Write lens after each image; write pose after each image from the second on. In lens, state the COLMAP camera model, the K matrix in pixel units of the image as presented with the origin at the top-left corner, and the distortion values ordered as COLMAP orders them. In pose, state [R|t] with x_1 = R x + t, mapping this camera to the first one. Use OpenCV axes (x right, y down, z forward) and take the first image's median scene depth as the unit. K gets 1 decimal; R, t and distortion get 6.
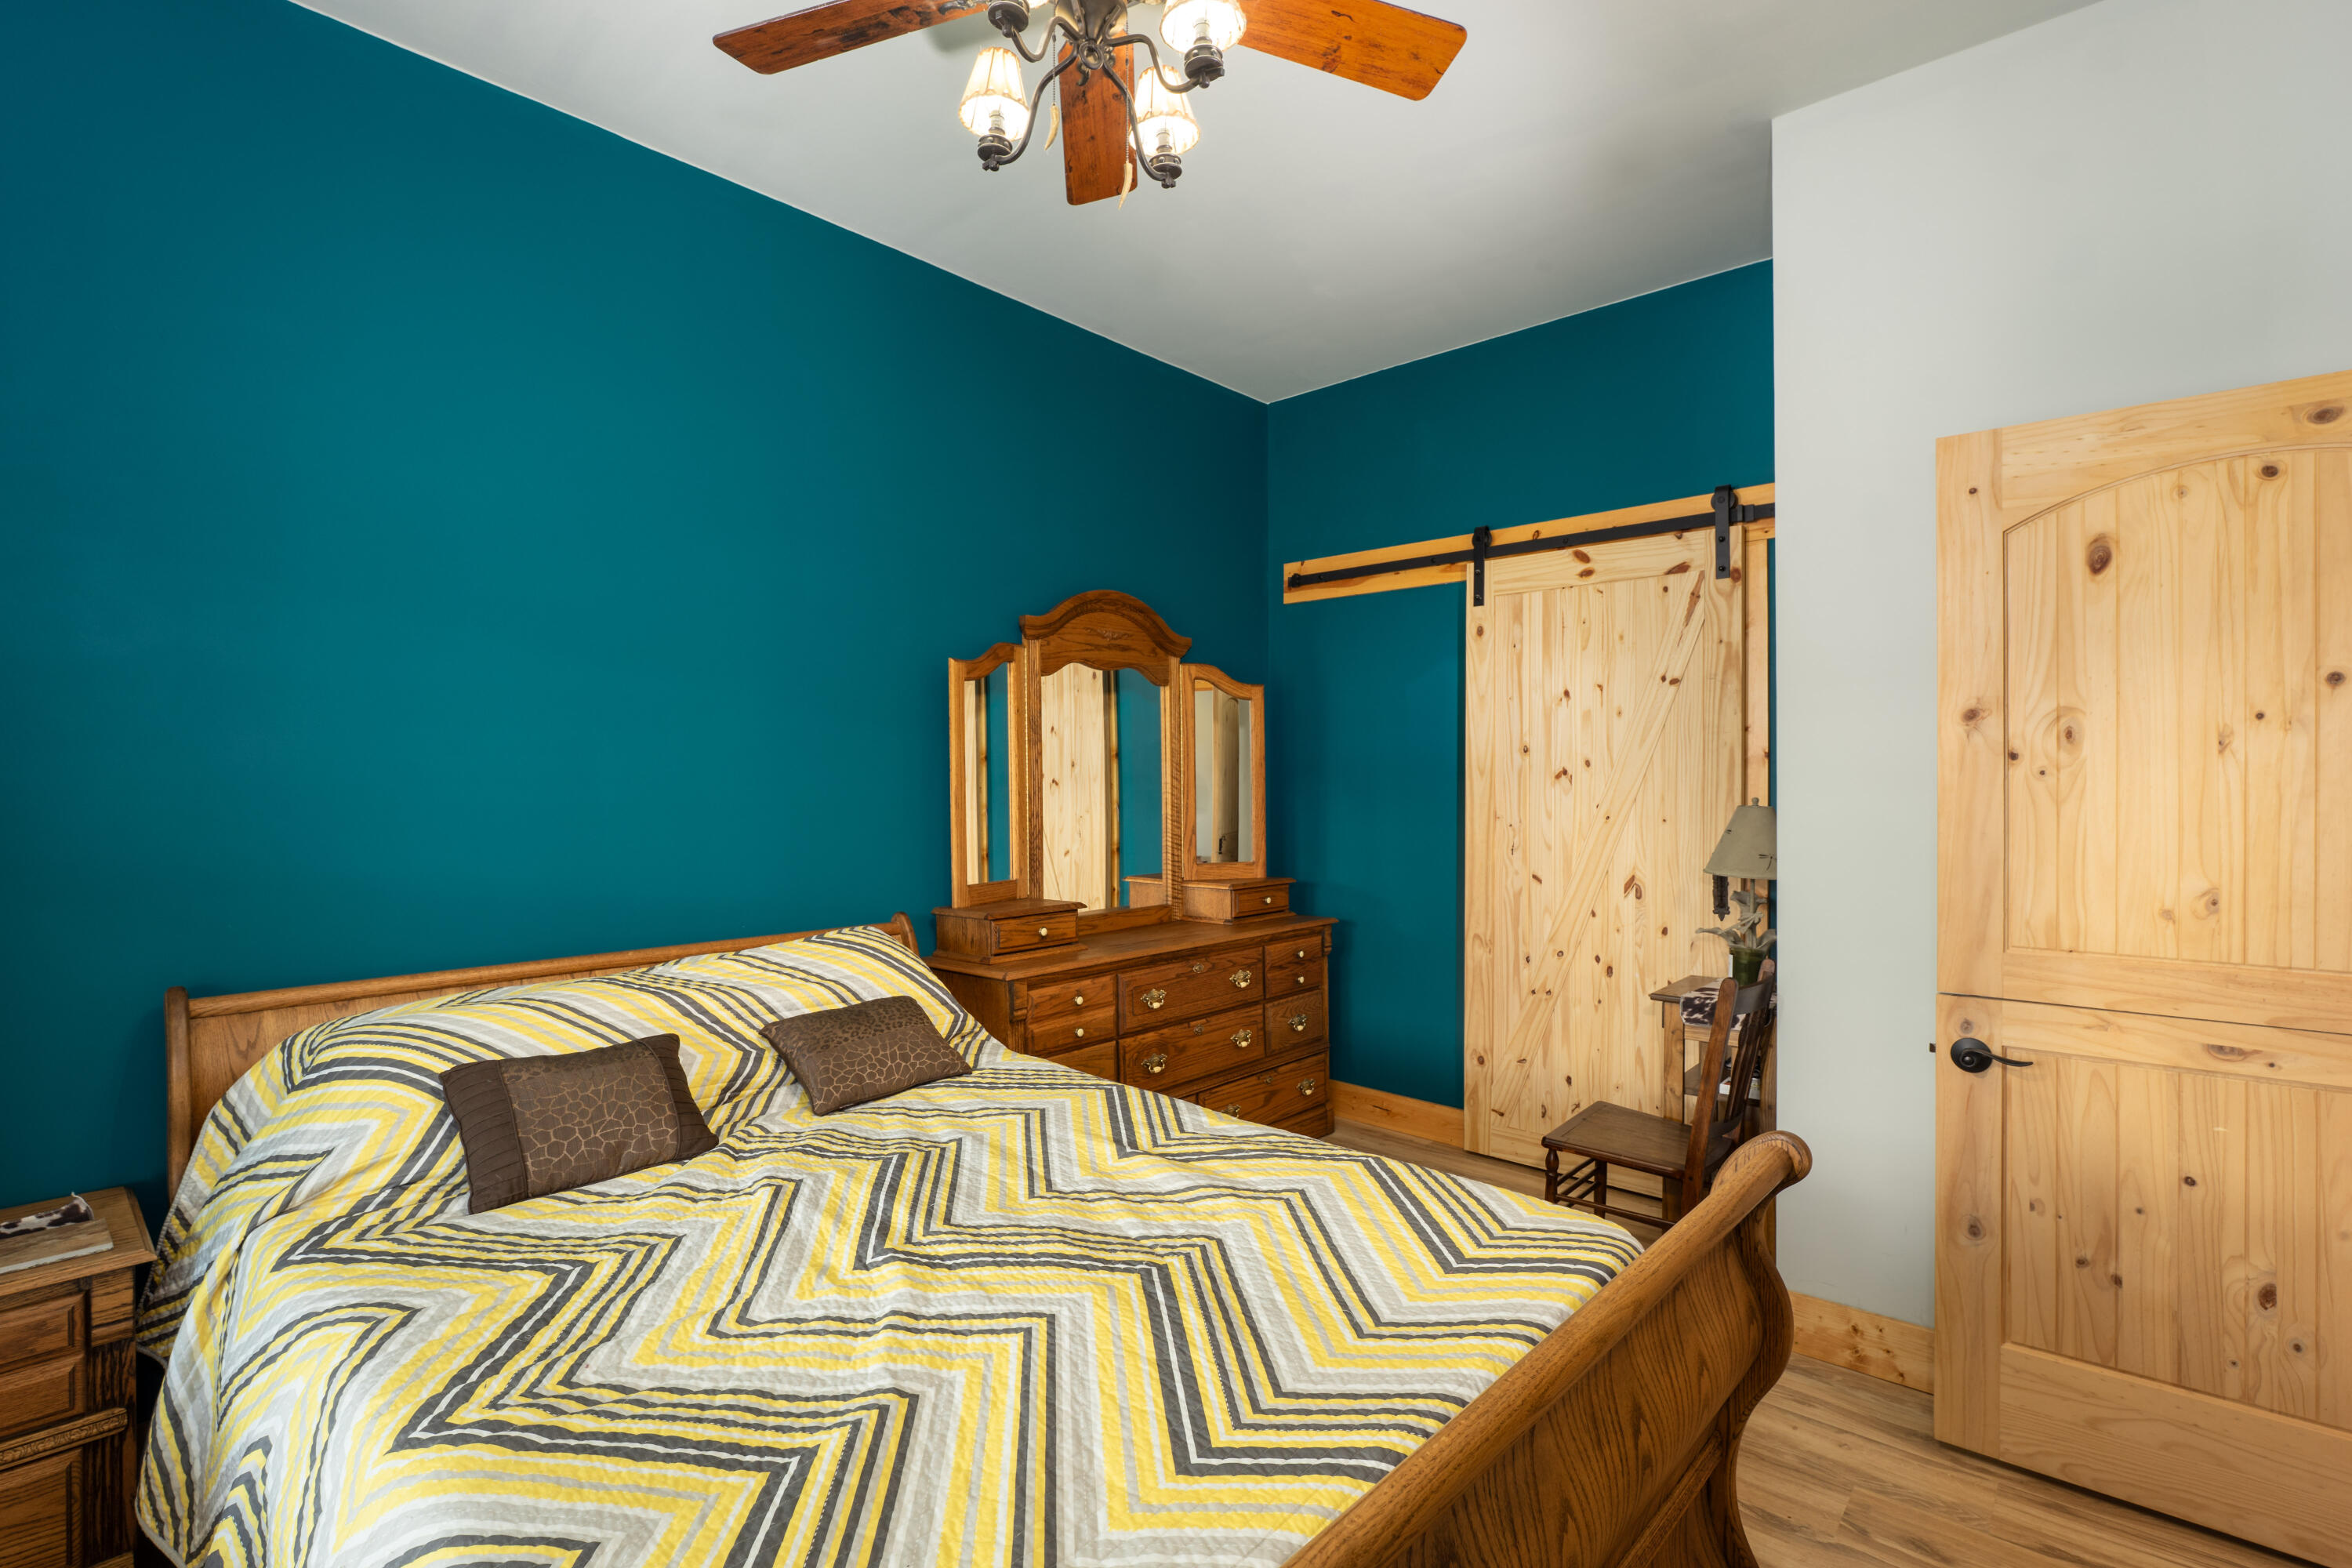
lens RADIAL K [[1106.4, 0, 1176.4], [0, 1106.4, 790.6], [0, 0, 1]] dist [-0.000591, -0.000027]
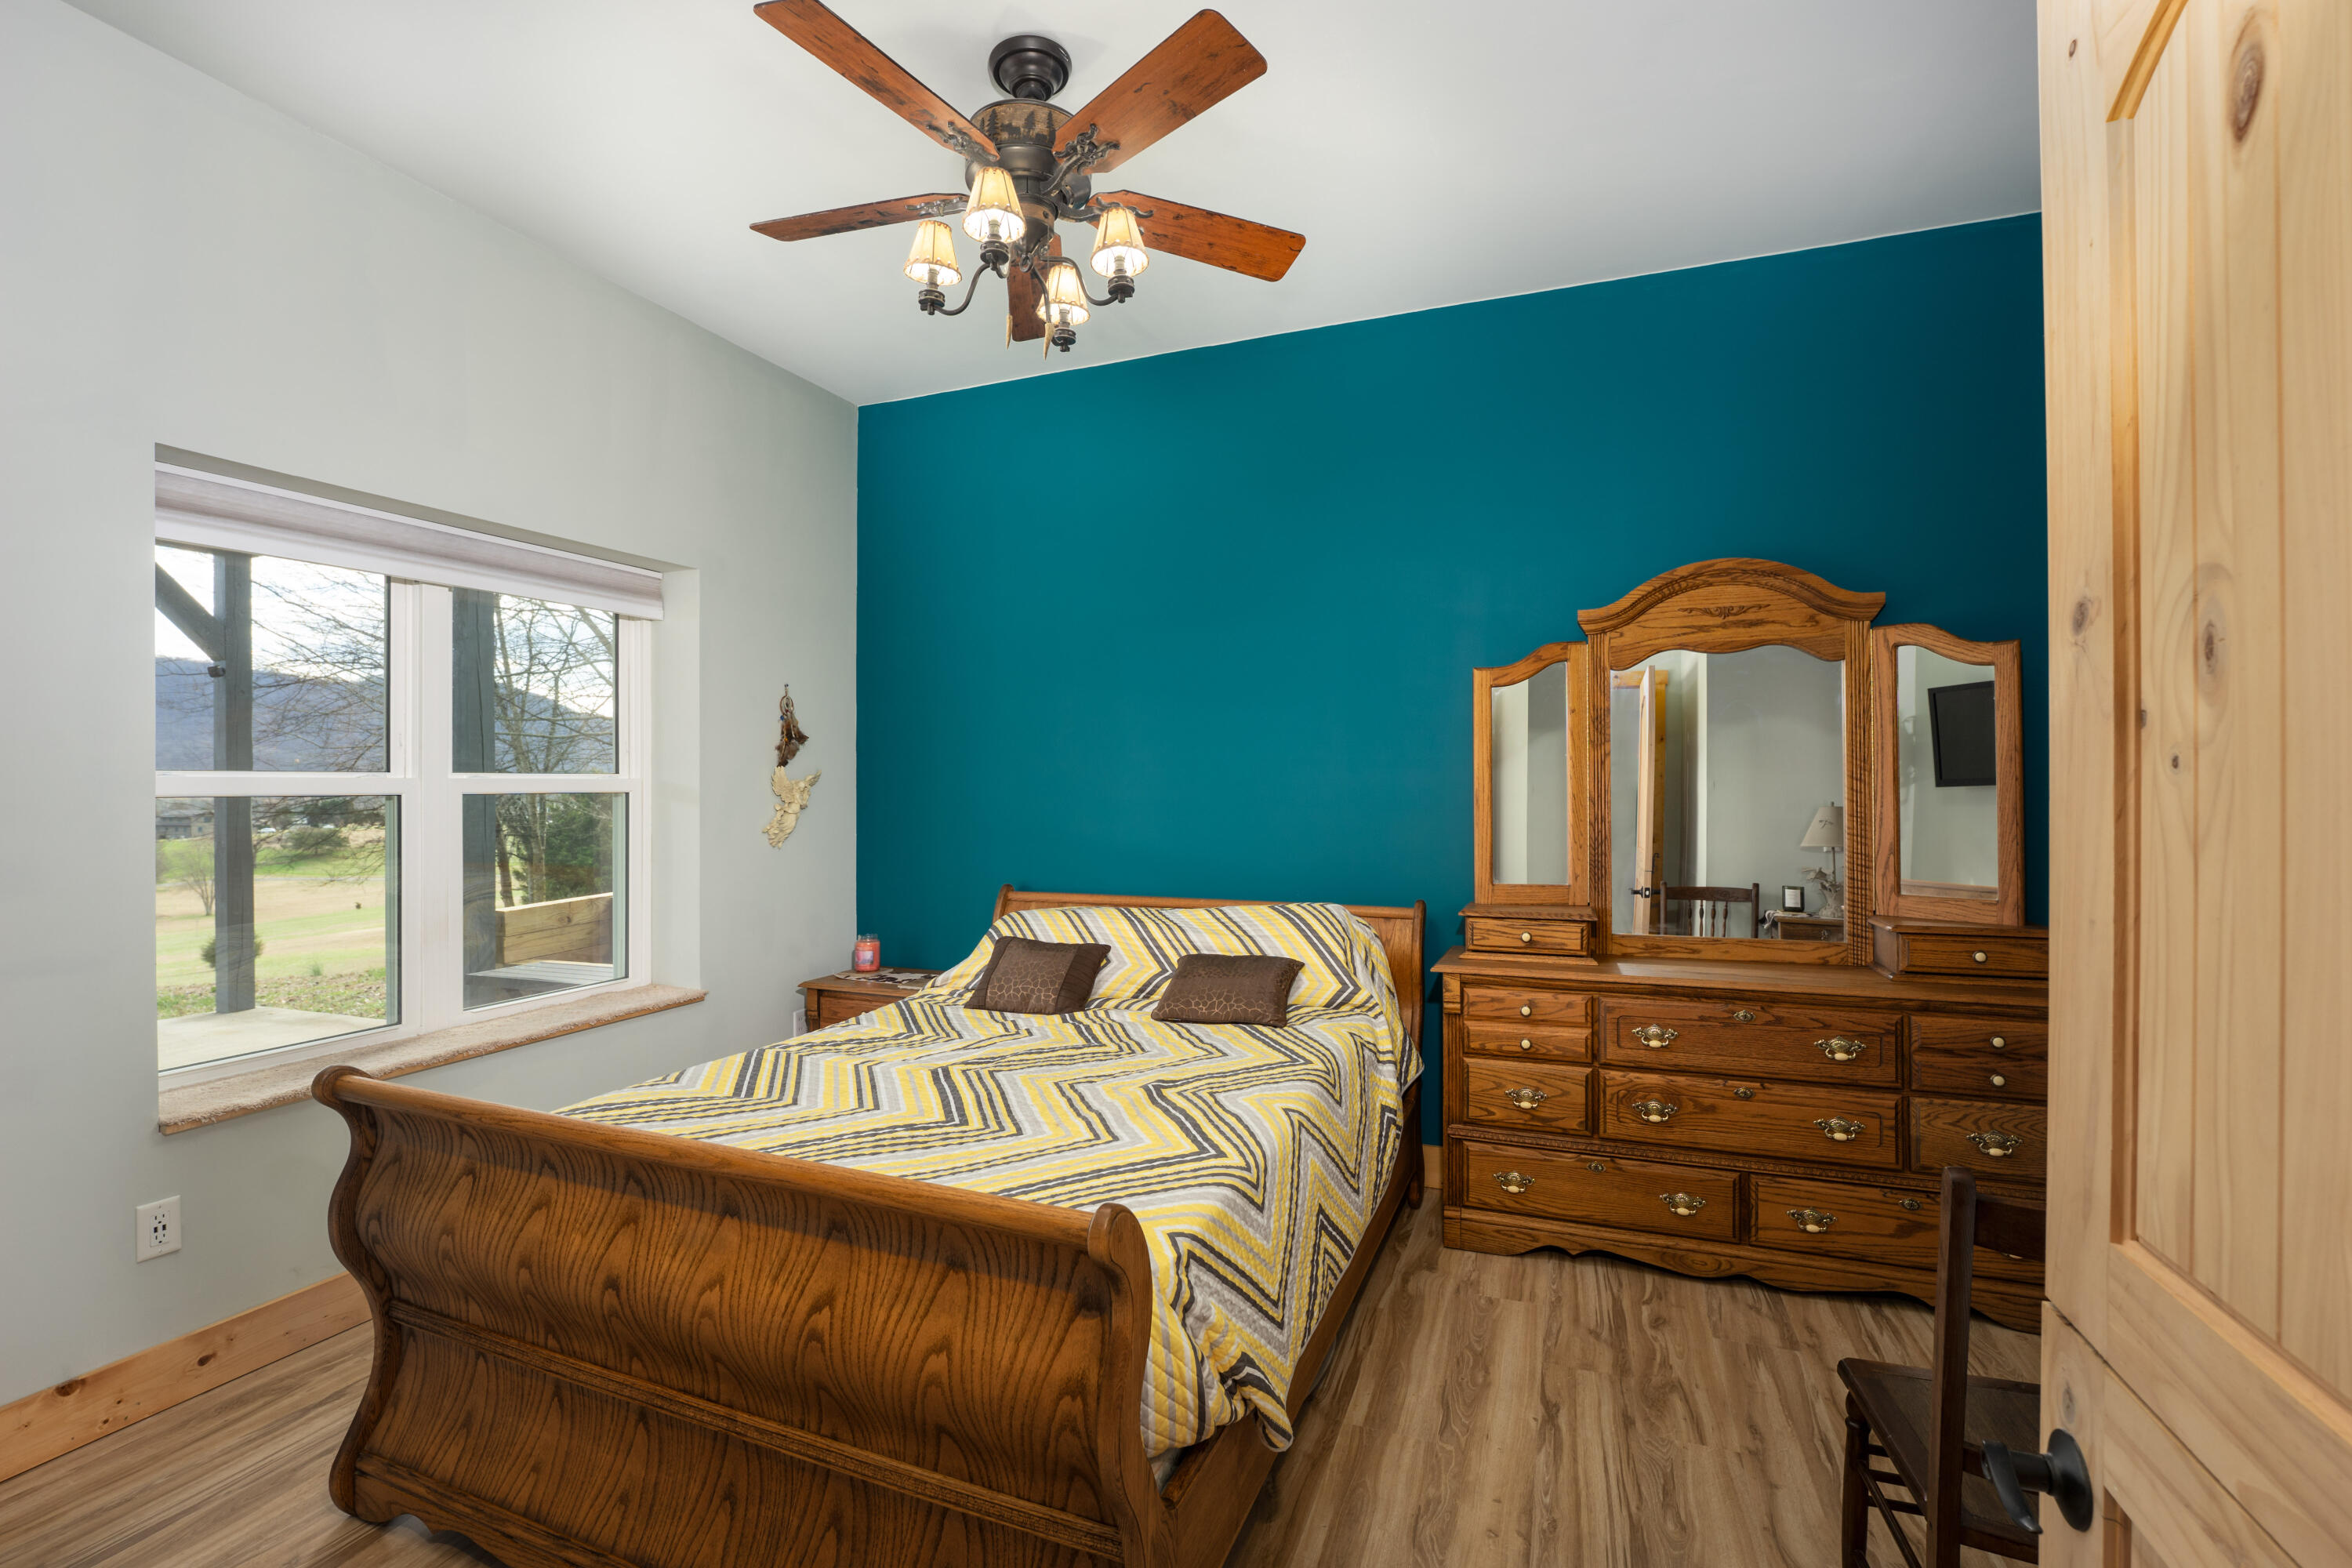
lens RADIAL K [[987.1, 0, 1175.7], [0, 987.1, 774.4], [0, 0, 1]] dist [-0.000870, -0.000095]
pose [[0.348145, 0.005028, -0.937427, 0.542290], [0.001079, 0.999983, 0.005764, -0.019971], [0.937440, -0.003018, 0.348134, 0.354624]]
